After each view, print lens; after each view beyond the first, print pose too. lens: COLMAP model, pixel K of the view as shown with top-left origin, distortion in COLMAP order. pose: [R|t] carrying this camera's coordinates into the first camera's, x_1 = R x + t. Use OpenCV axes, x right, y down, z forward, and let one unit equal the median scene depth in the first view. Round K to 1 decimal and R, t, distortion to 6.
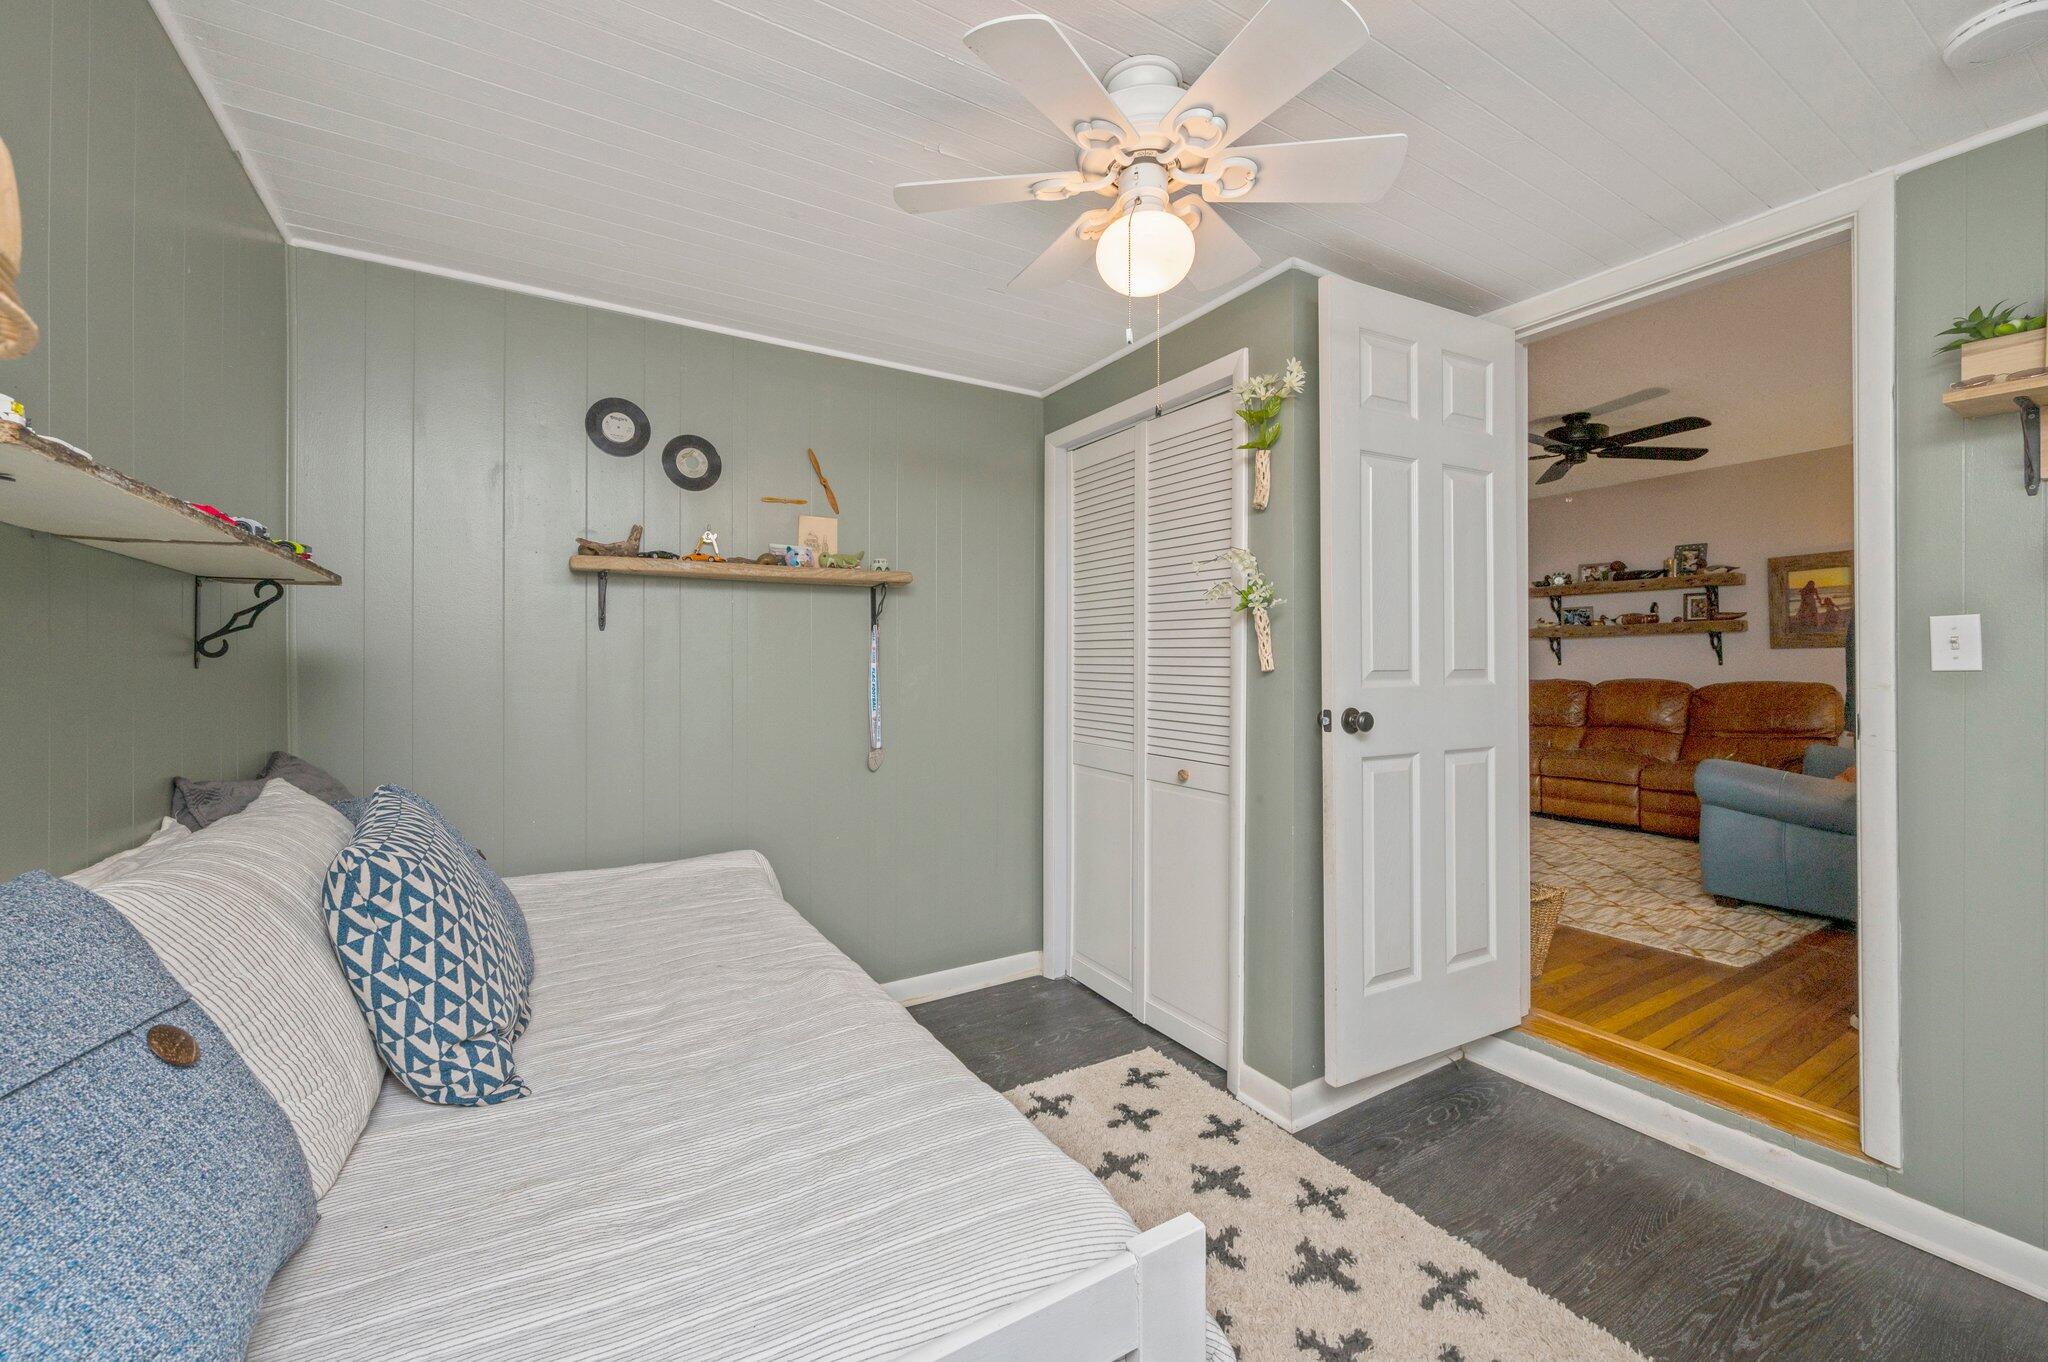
lens RADIAL K [[829.5, 0, 1022.3], [0, 829.5, 658.0], [0, 0, 1]] dist [-0.000417, 0.000221]
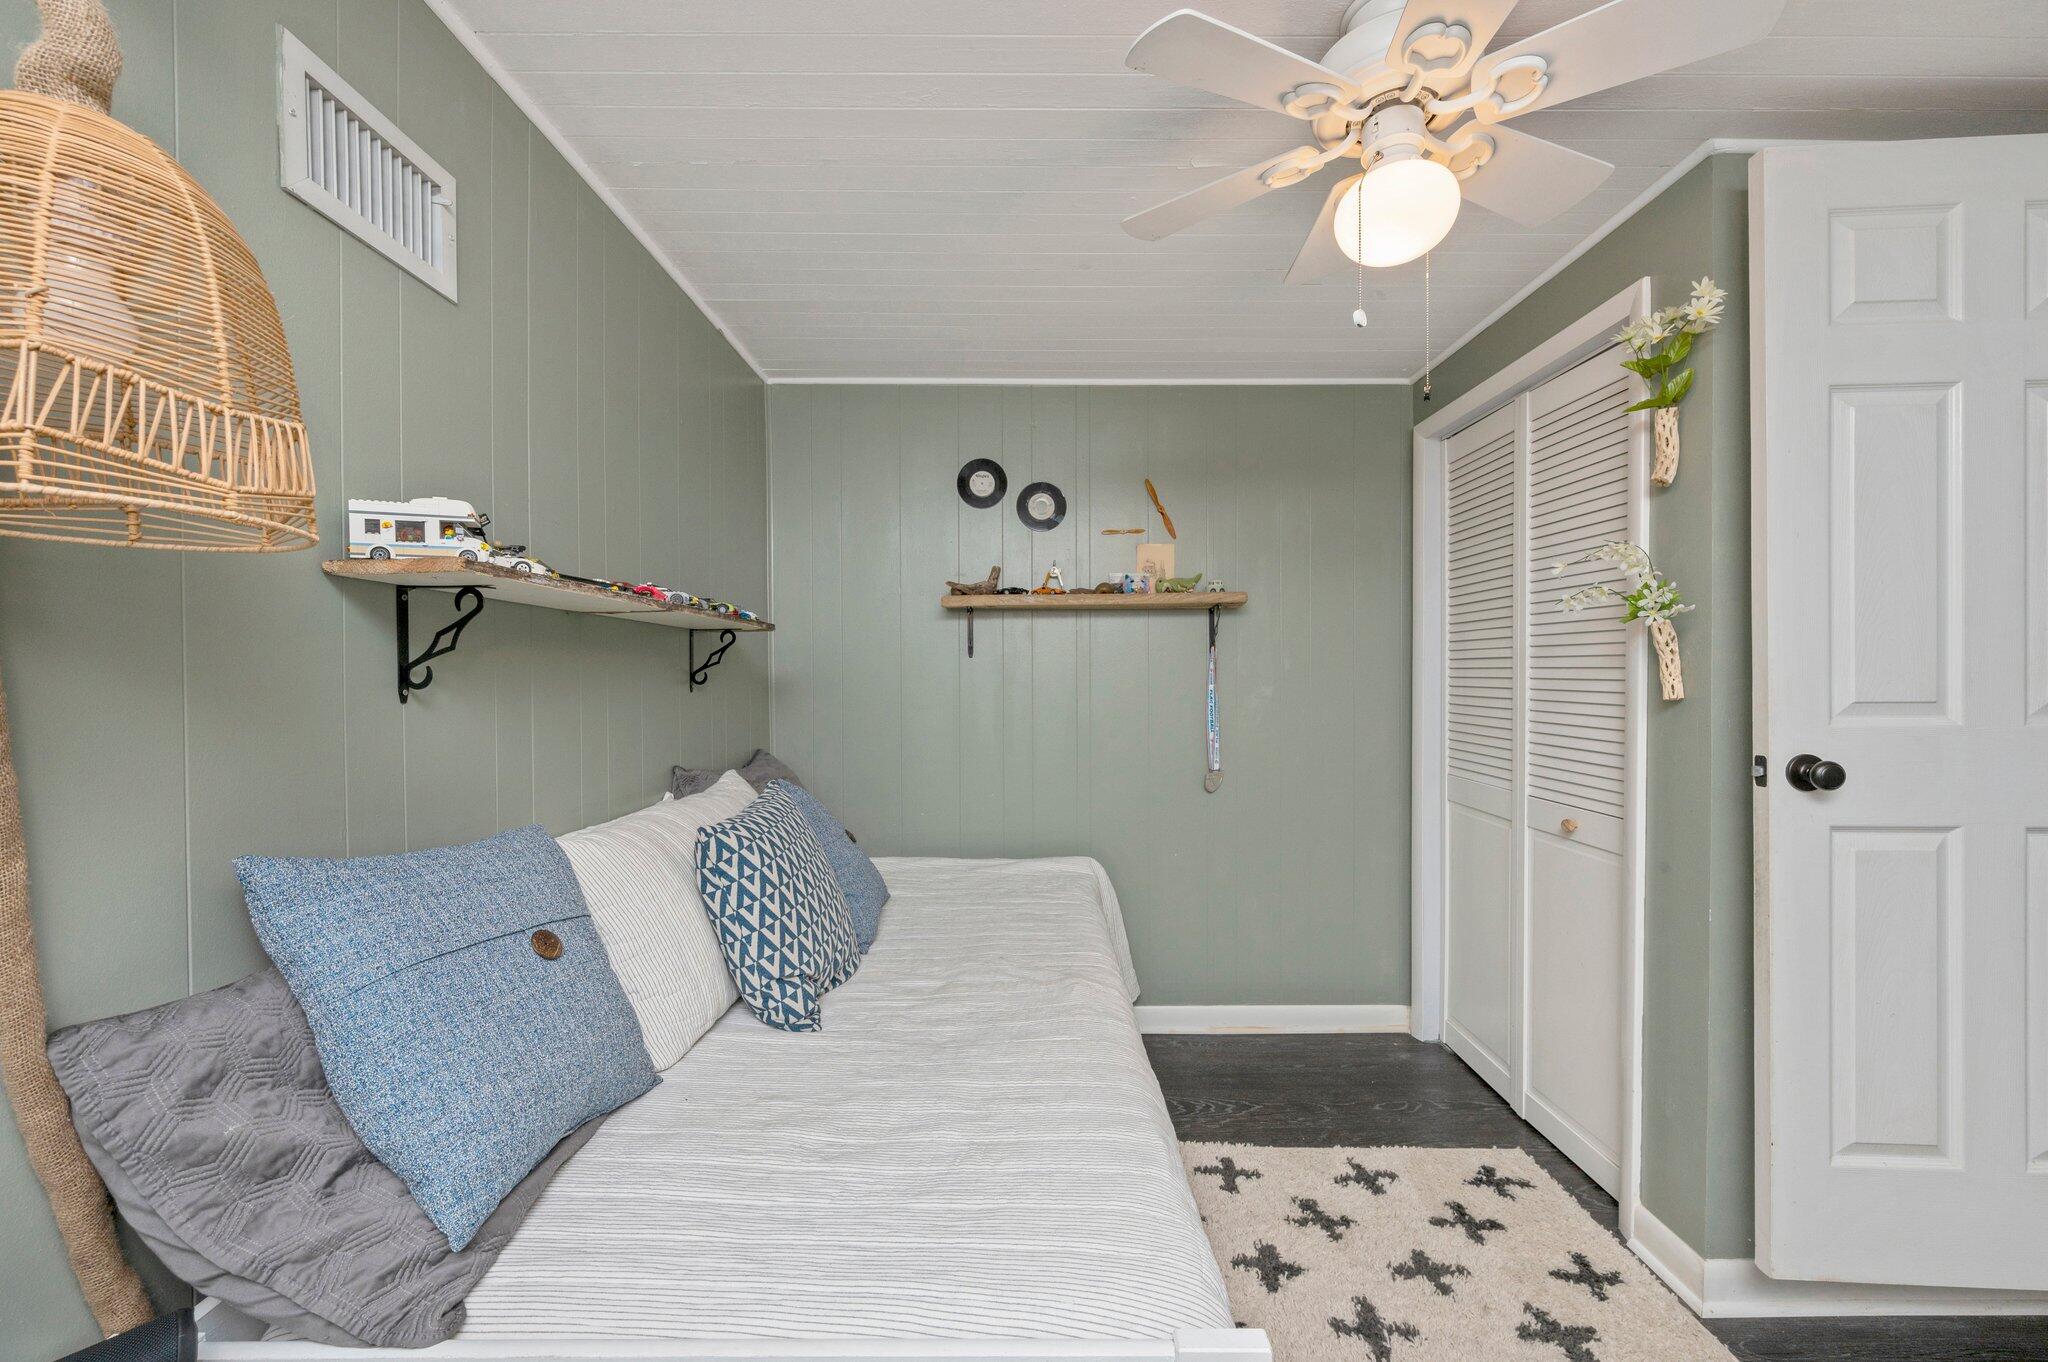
lens RADIAL K [[813.7, 0, 1024.0], [0, 813.7, 681.0], [0, 0, 1]] dist [-0.000251, -0.000246]
pose [[0.850982, 0.000892, -0.525195, 0.199546], [0.005972, 0.999917, 0.011375, -0.015211], [0.525161, -0.012817, 0.850906, 0.062689]]
